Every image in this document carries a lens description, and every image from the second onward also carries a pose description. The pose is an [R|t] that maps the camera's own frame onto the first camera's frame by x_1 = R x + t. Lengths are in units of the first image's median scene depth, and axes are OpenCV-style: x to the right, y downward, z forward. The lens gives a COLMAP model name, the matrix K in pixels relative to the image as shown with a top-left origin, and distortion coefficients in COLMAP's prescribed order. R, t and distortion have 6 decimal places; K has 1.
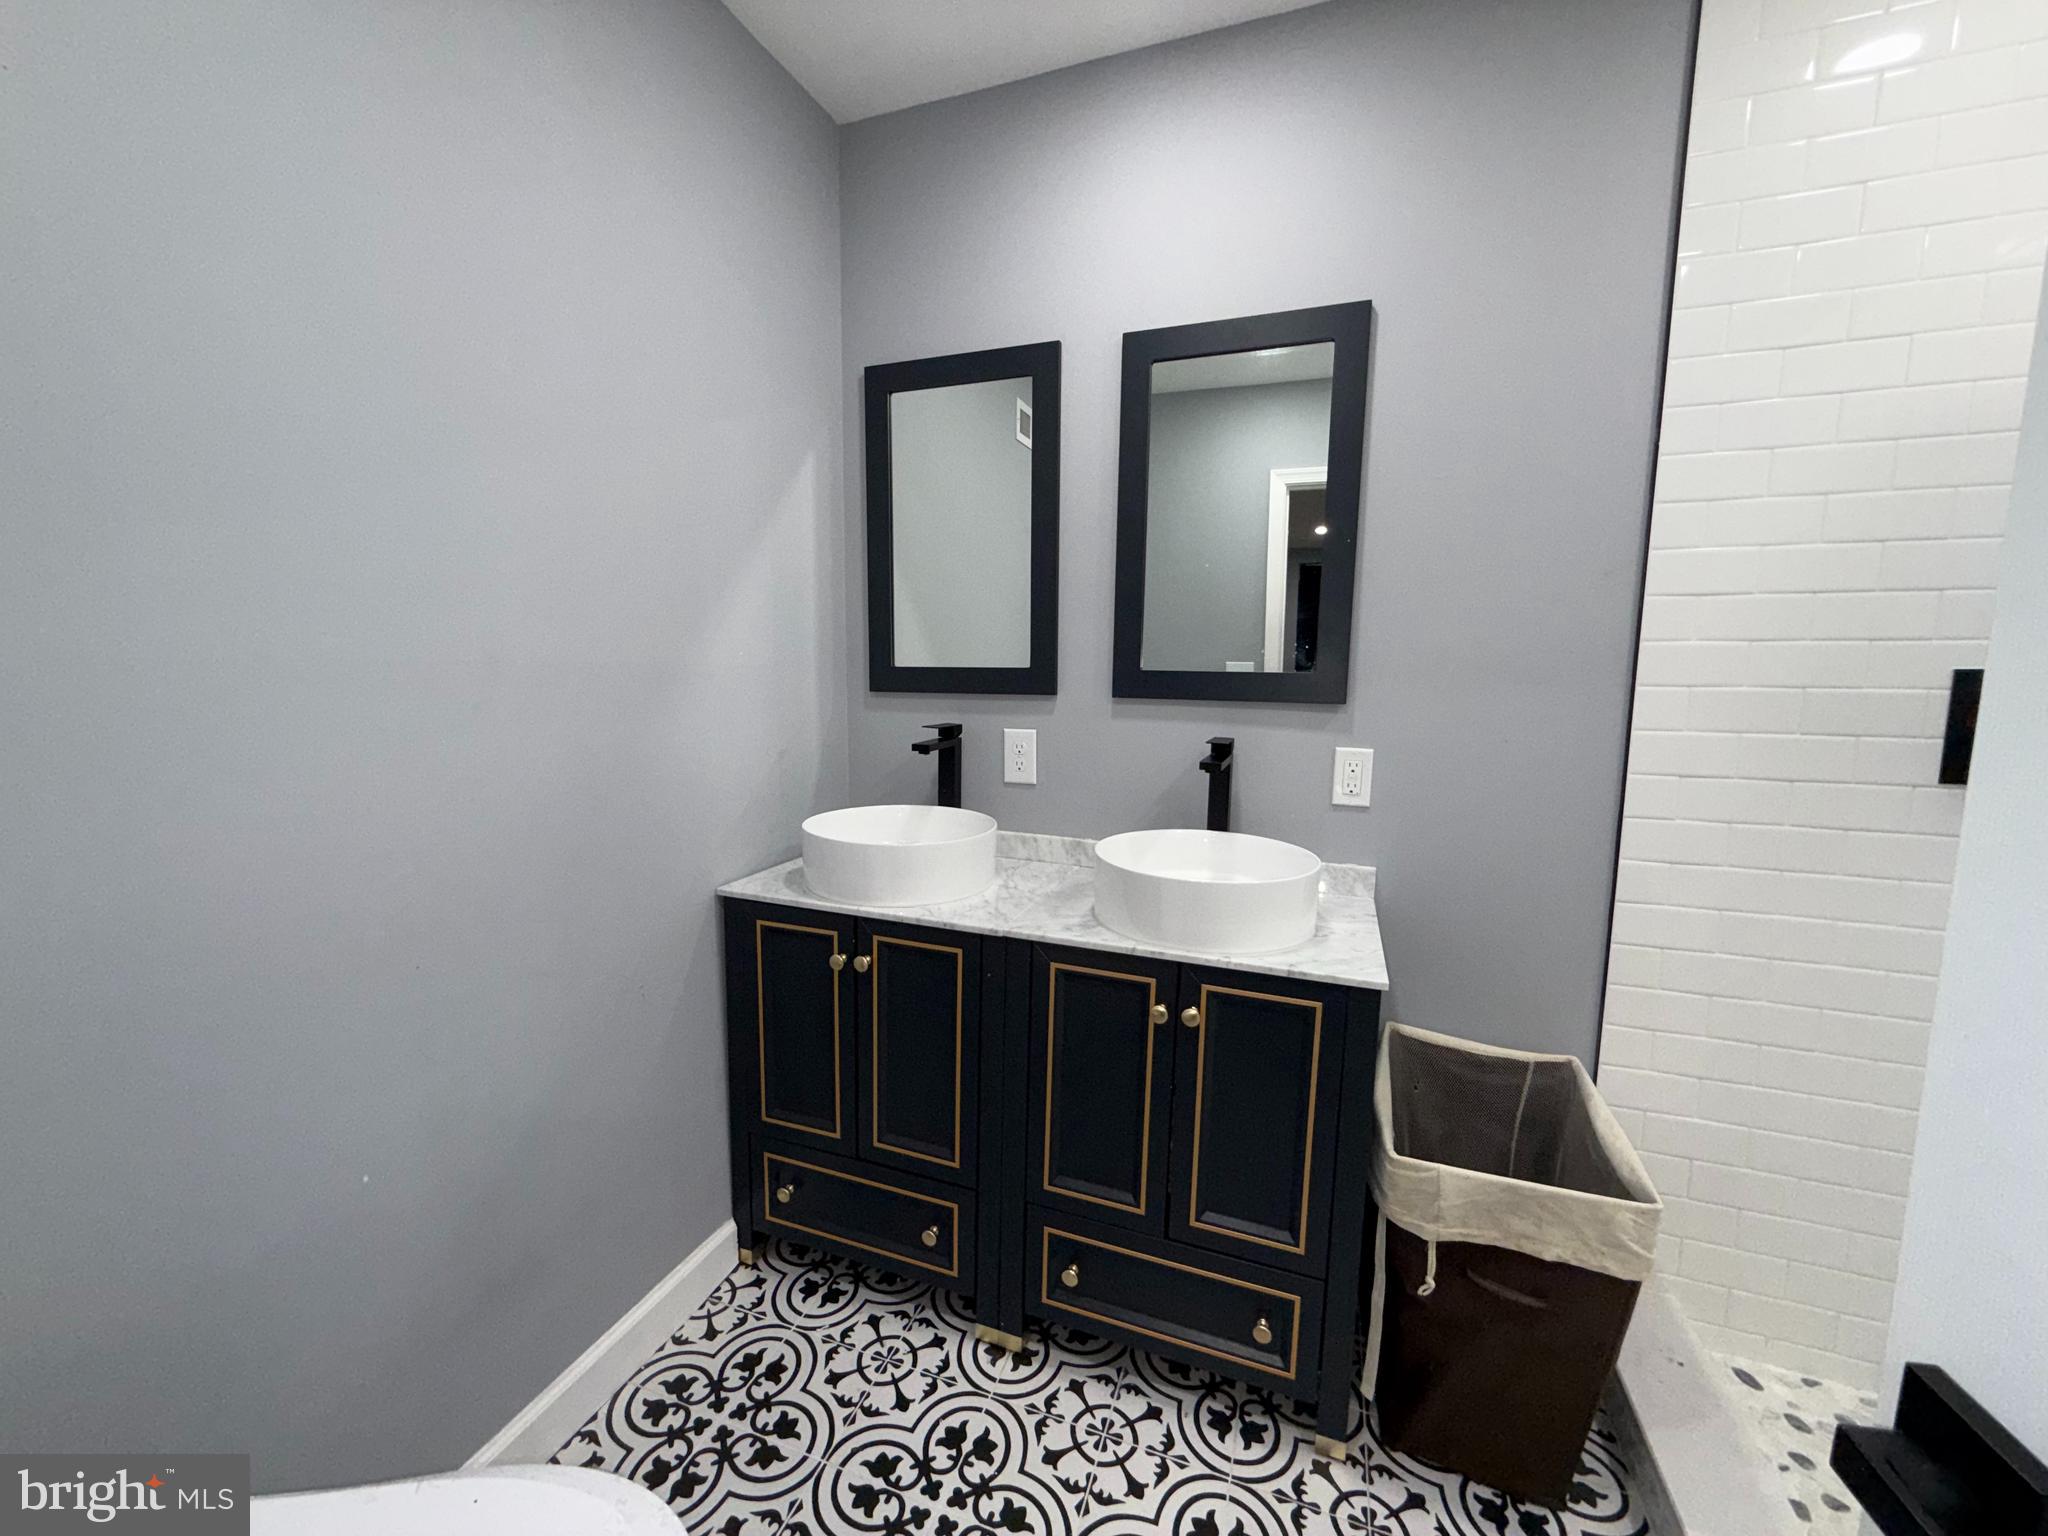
lens RADIAL K [[820.0, 0, 1022.2], [0, 820.0, 766.3], [0, 0, 1]] dist [0.000172, 0.000131]
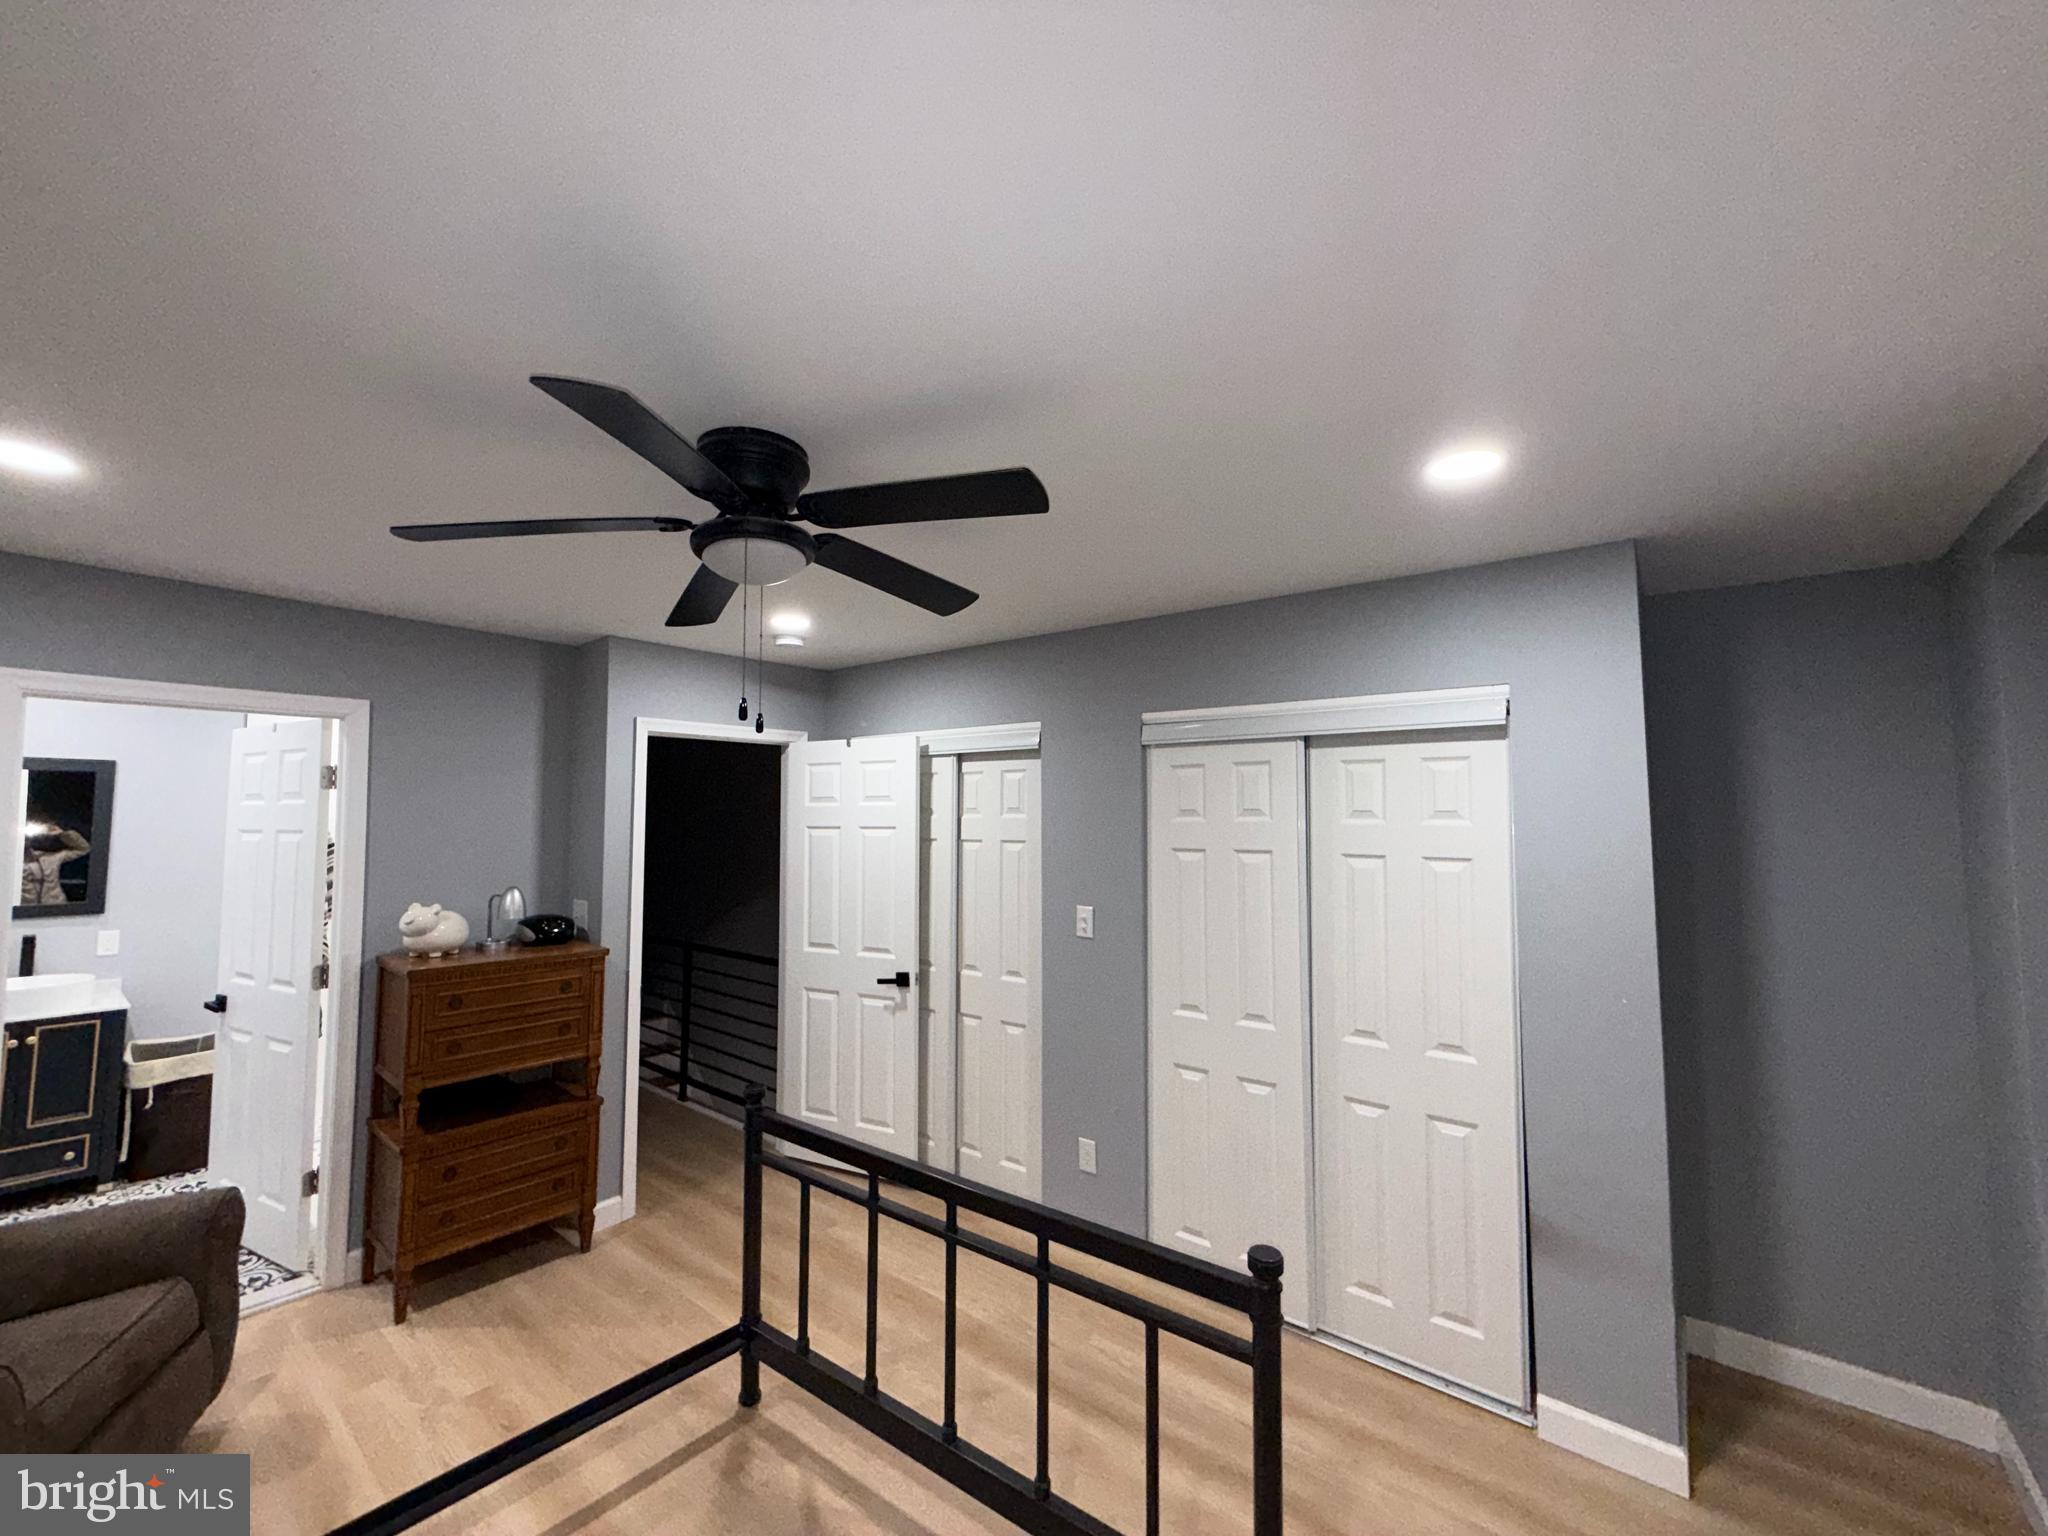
lens RADIAL K [[820.0, 0, 1022.2], [0, 820.0, 766.3], [0, 0, 1]] dist [0.000172, 0.000131]
pose [[0.311978, 0.050876, 0.948726, -1.371340], [0.119478, 0.988537, -0.092300, 0.054049], [-0.942547, 0.142147, 0.302323, -2.986616]]
